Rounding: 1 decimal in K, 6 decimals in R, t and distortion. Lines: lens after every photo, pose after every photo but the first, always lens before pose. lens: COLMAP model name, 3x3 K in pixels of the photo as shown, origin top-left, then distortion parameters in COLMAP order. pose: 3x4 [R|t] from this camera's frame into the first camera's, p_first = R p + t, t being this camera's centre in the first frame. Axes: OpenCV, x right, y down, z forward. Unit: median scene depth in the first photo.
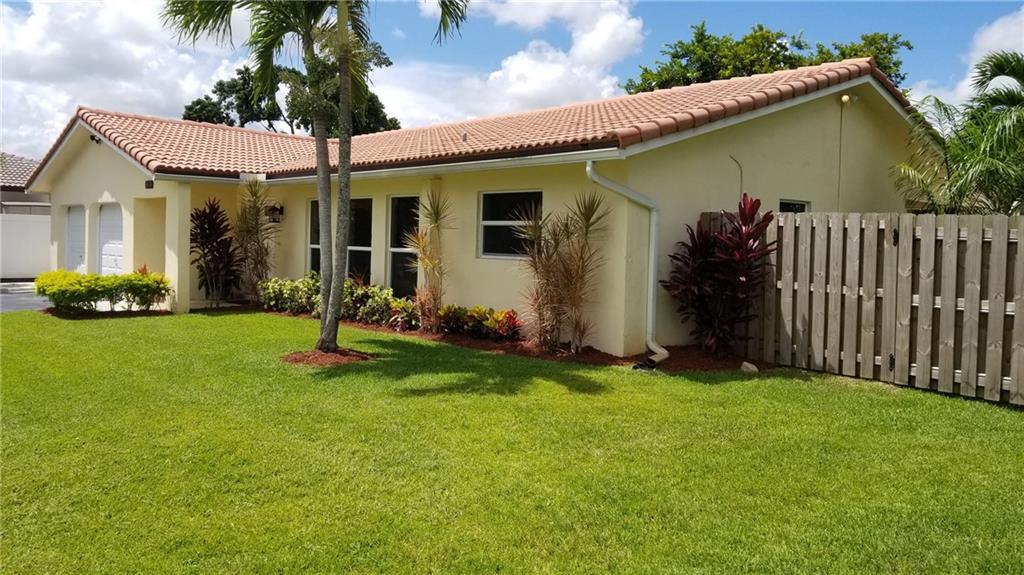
lens RADIAL K [[805.7, 0, 496.2], [0, 805.7, 264.9], [0, 0, 1]] dist [0.090917, -0.162883]
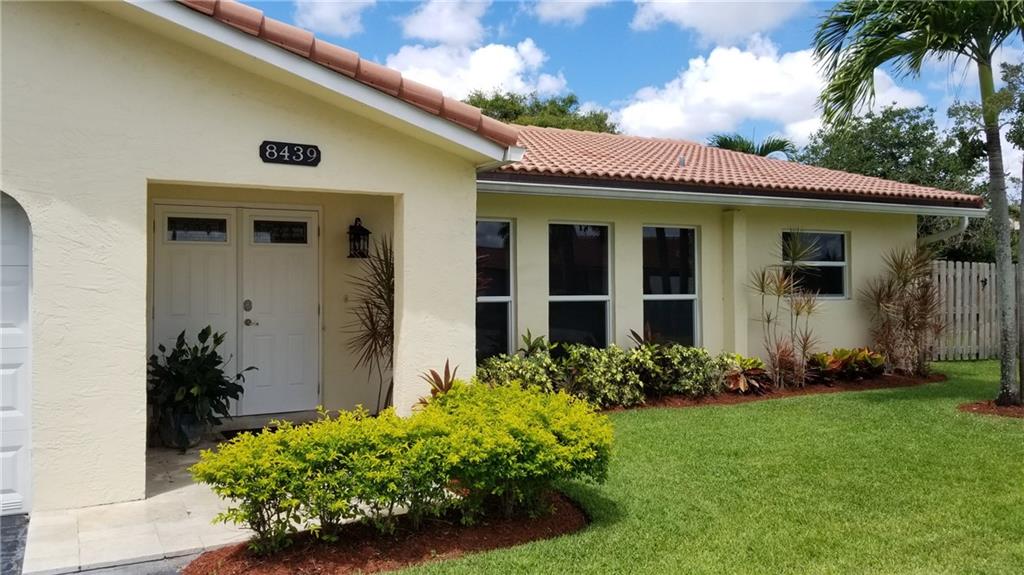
lens RADIAL K [[805.7, 0, 496.2], [0, 805.7, 264.9], [0, 0, 1]] dist [0.090917, -0.162883]
pose [[0.230764, 0.001832, 0.973008, -1.193643], [0.041307, 0.999078, -0.011678, -0.061871], [-0.972132, 0.042887, 0.230476, 1.299543]]
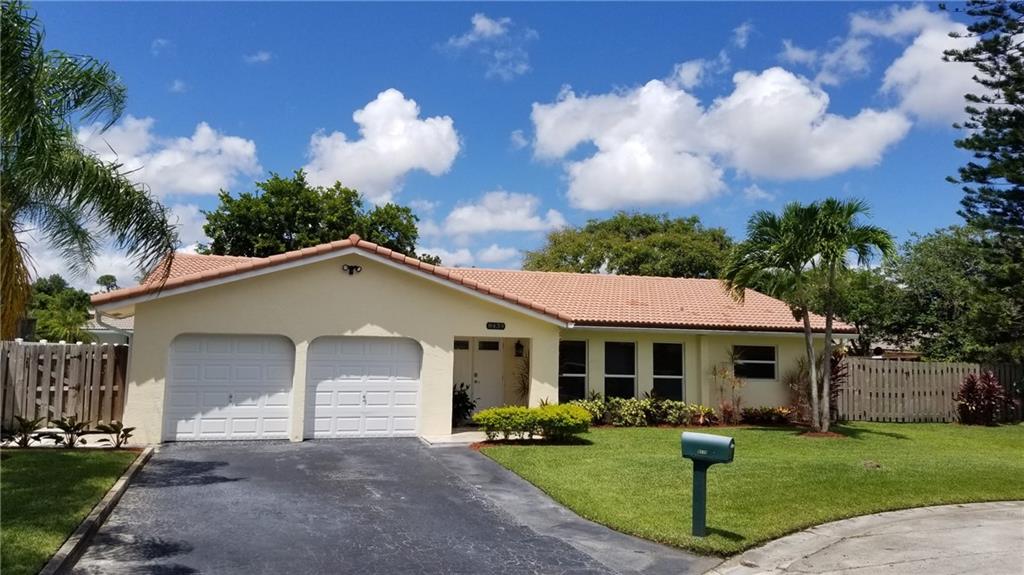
lens RADIAL K [[794.7, 0, 512.0], [0, 794.7, 287.5], [0, 0, 1]] dist [0.086004, -0.148828]
pose [[0.416689, 0.064121, 0.906785, -2.209825], [0.018907, 0.996682, -0.079166, -0.098931], [-0.908853, 0.050133, 0.414094, 0.826463]]
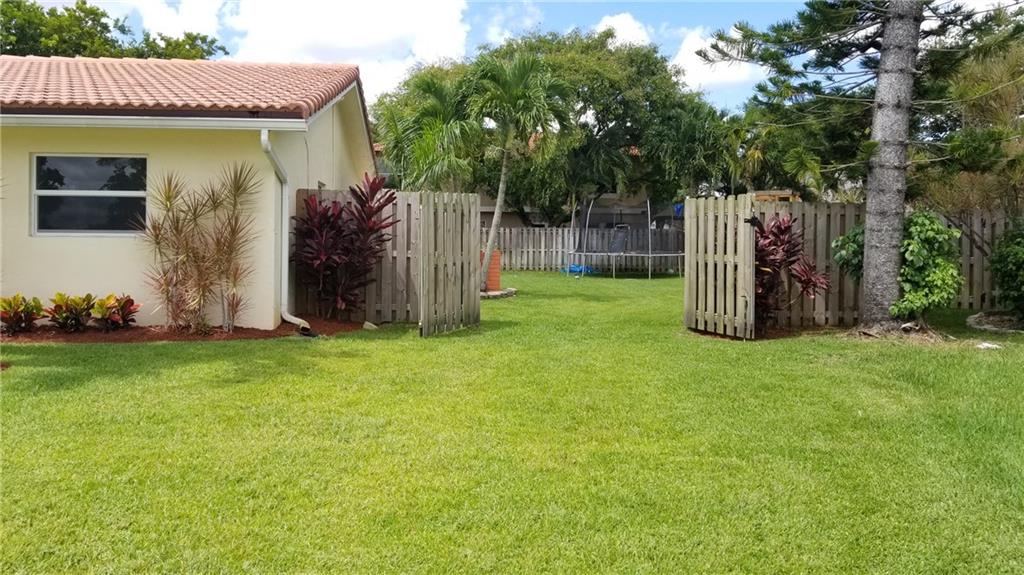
lens RADIAL K [[799.0, 0, 510.5], [0, 799.0, 244.1], [0, 0, 1]] dist [0.091149, -0.148994]
pose [[0.591636, -0.019001, 0.805981, -0.465432], [0.034070, 0.999418, -0.001448, 0.019938], [-0.805485, 0.028316, 0.591939, 0.175546]]
